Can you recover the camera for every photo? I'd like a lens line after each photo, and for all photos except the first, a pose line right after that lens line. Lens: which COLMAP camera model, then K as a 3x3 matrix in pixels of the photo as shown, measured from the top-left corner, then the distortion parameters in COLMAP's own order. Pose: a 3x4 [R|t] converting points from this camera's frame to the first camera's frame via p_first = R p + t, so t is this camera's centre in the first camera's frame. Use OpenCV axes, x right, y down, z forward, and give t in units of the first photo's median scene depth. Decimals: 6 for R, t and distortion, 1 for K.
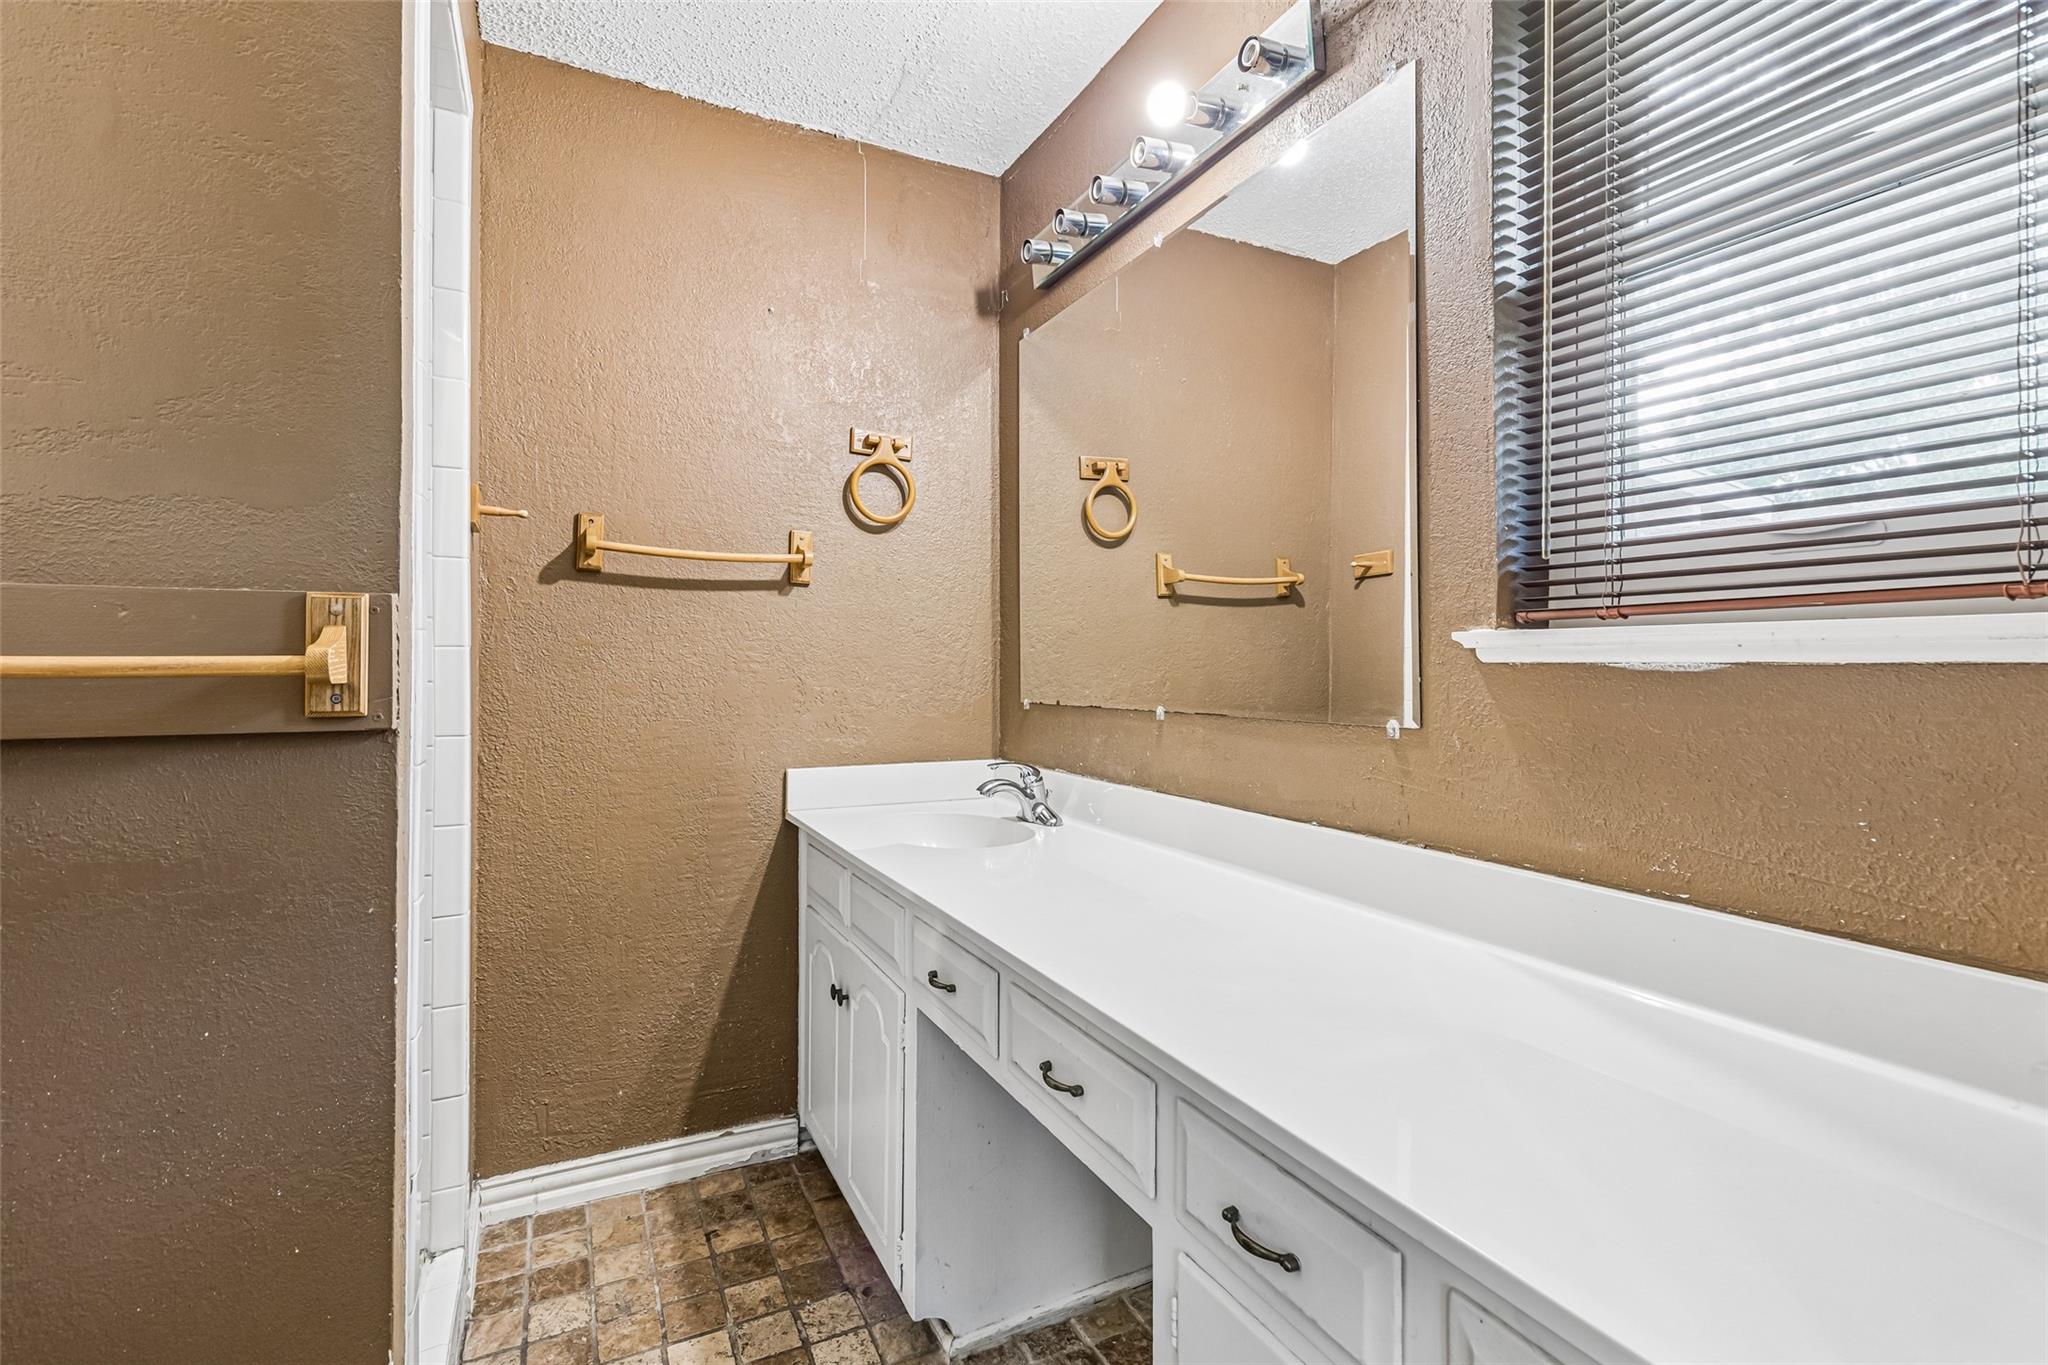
lens RADIAL K [[929.1, 0, 1002.7], [0, 929.1, 652.6], [0, 0, 1]] dist [0.011992, -0.001534]
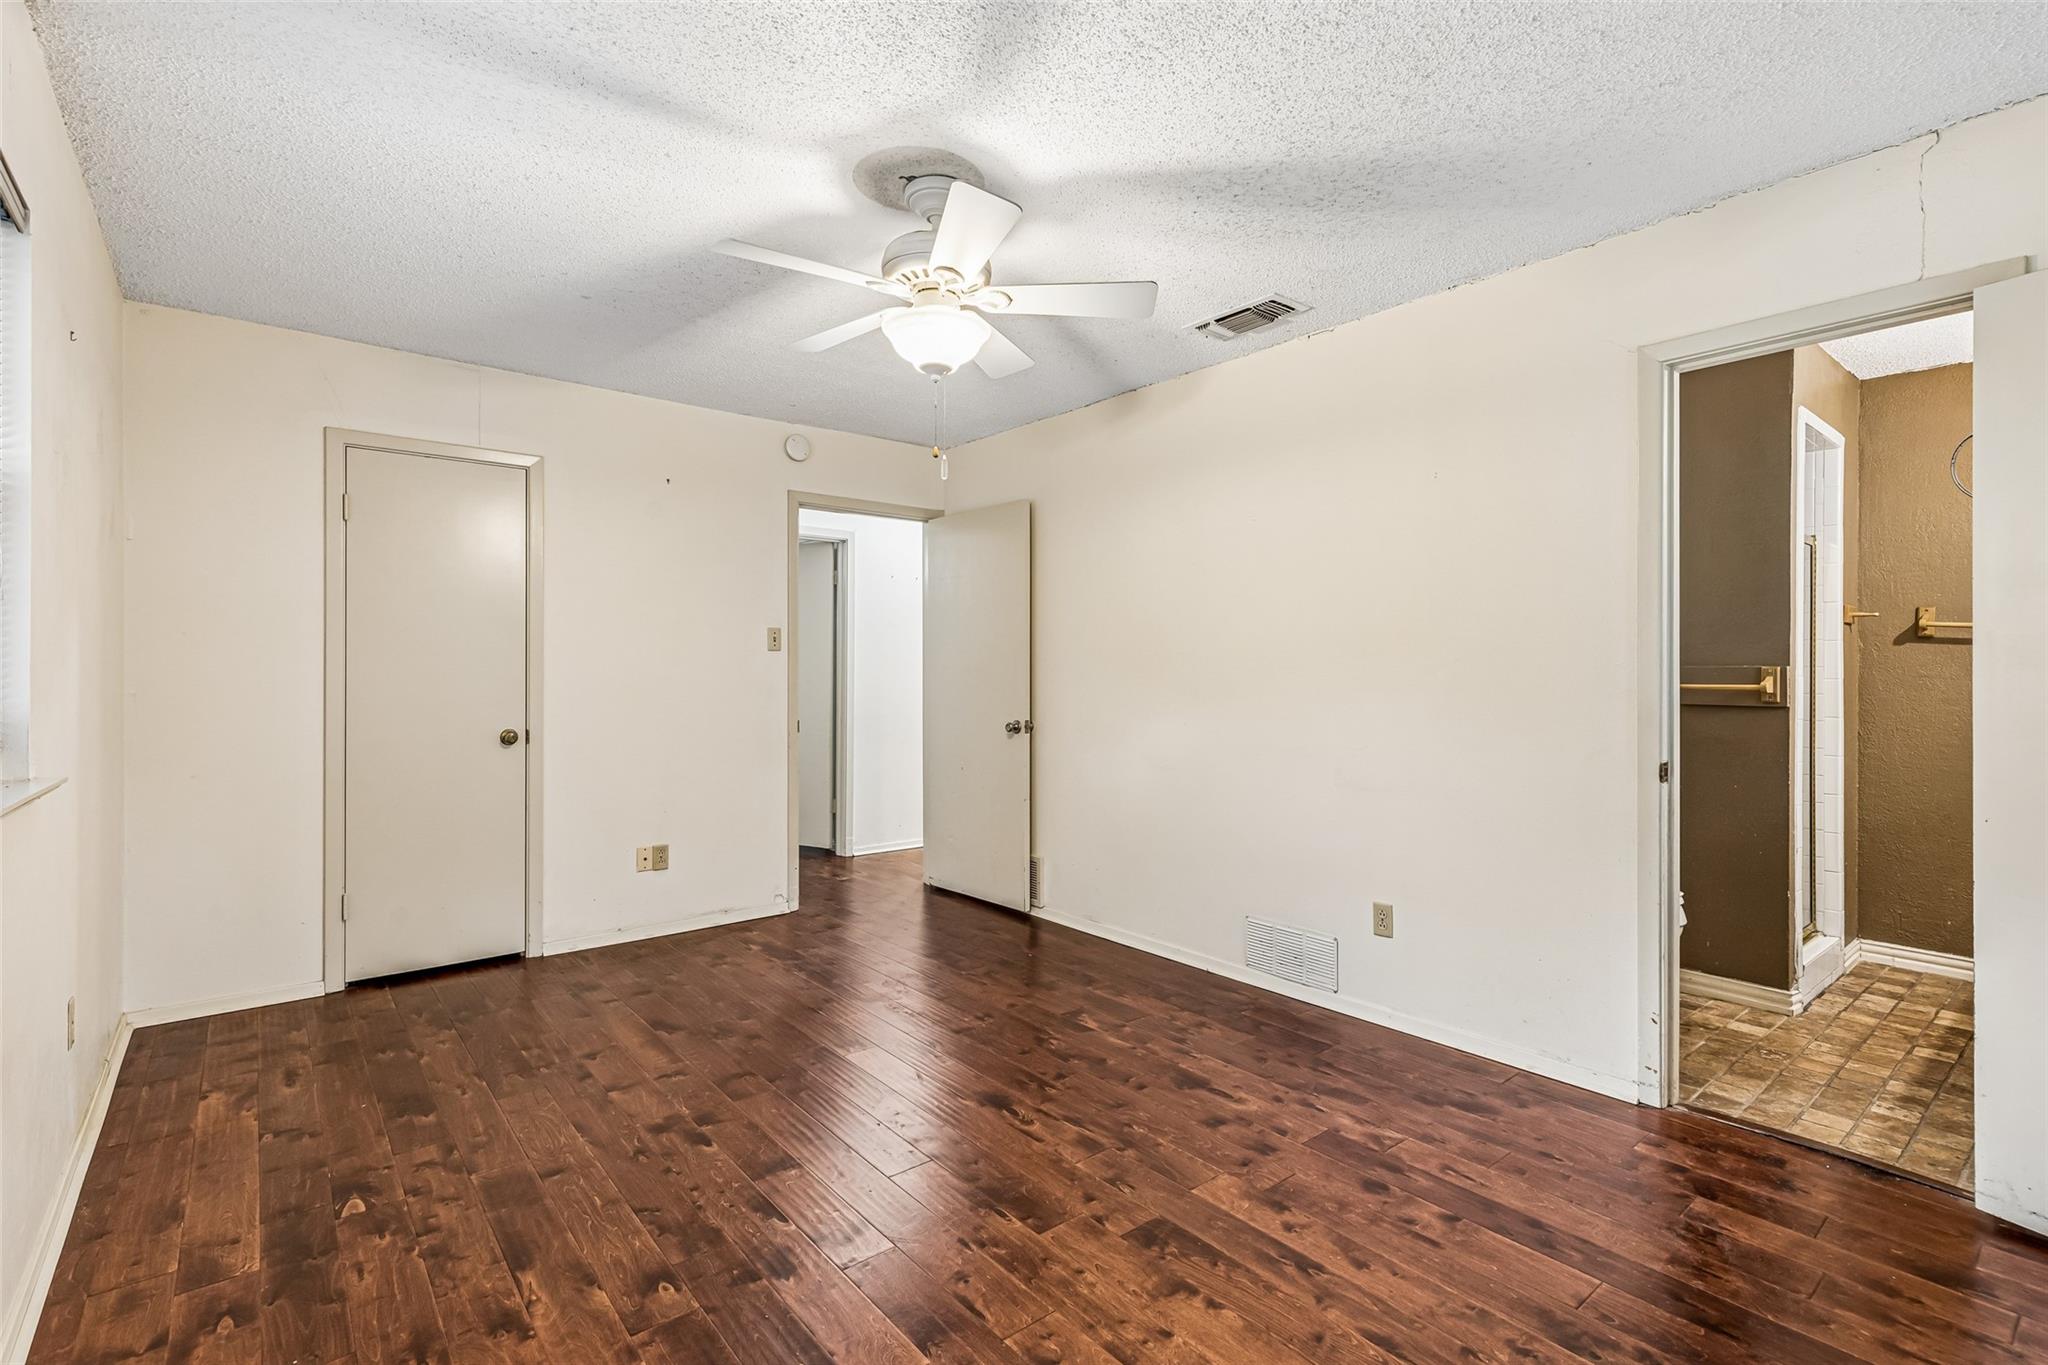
lens RADIAL K [[929.1, 0, 1005.0], [0, 929.1, 671.9], [0, 0, 1]] dist [0.011992, -0.001534]
pose [[0.227141, -0.000609, -0.973862, 1.676795], [0.004698, 0.999989, 0.000470, -0.049739], [0.973850, -0.004682, 0.227142, -2.114443]]
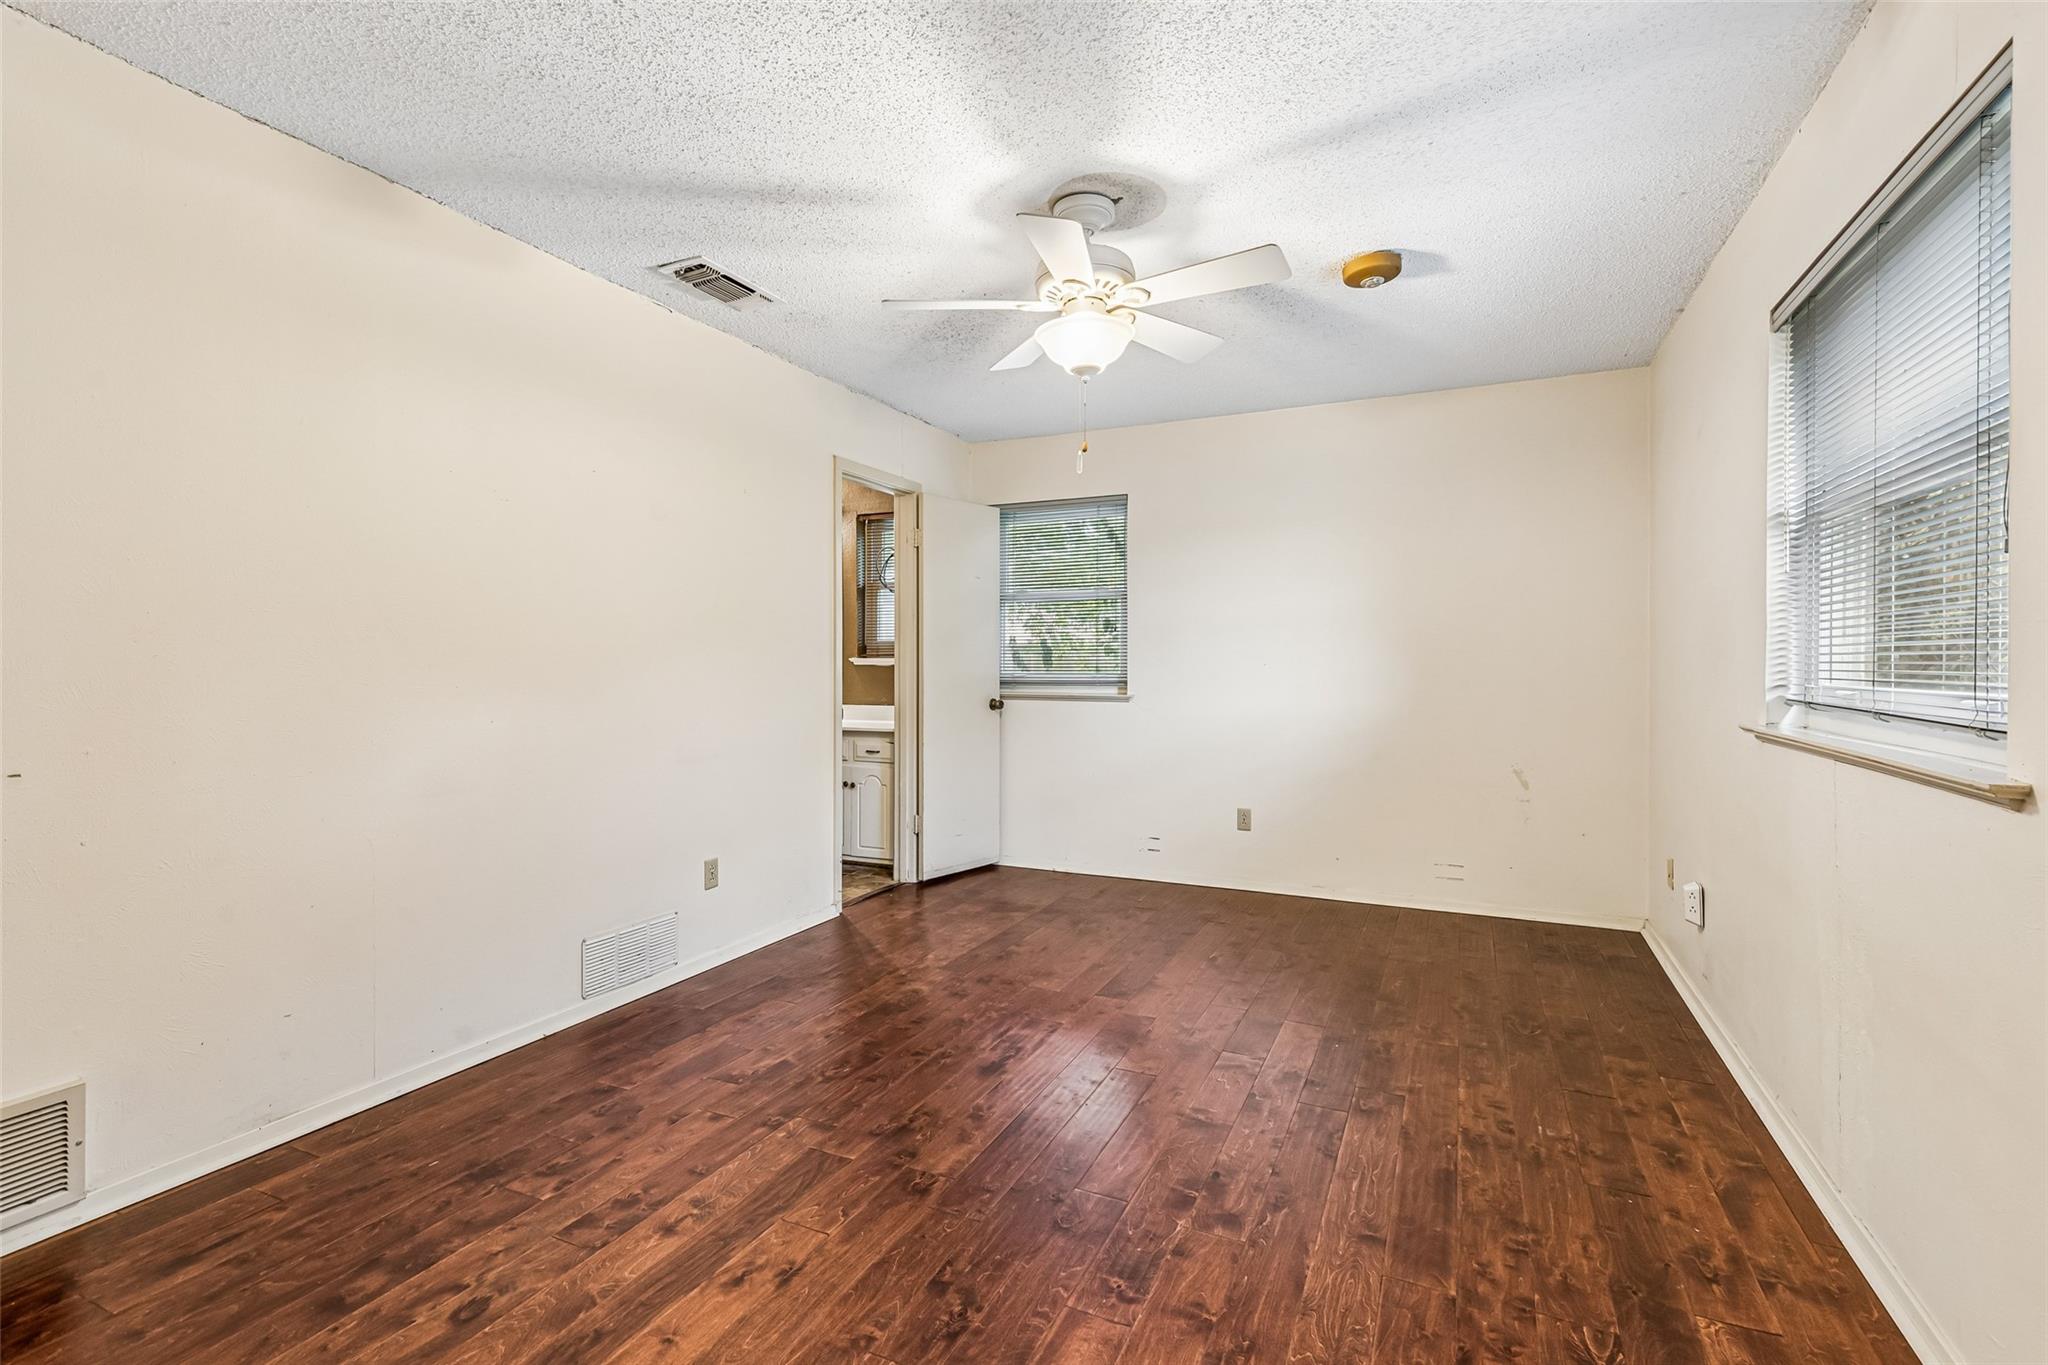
lens RADIAL K [[929.1, 0, 1039.7], [0, 929.1, 671.4], [0, 0, 1]] dist [0.011992, -0.001534]
pose [[0.767507, -0.004179, 0.641026, -1.920130], [-0.005568, 0.999898, 0.013185, -0.023633], [-0.641016, -0.013689, 0.767406, -3.464197]]
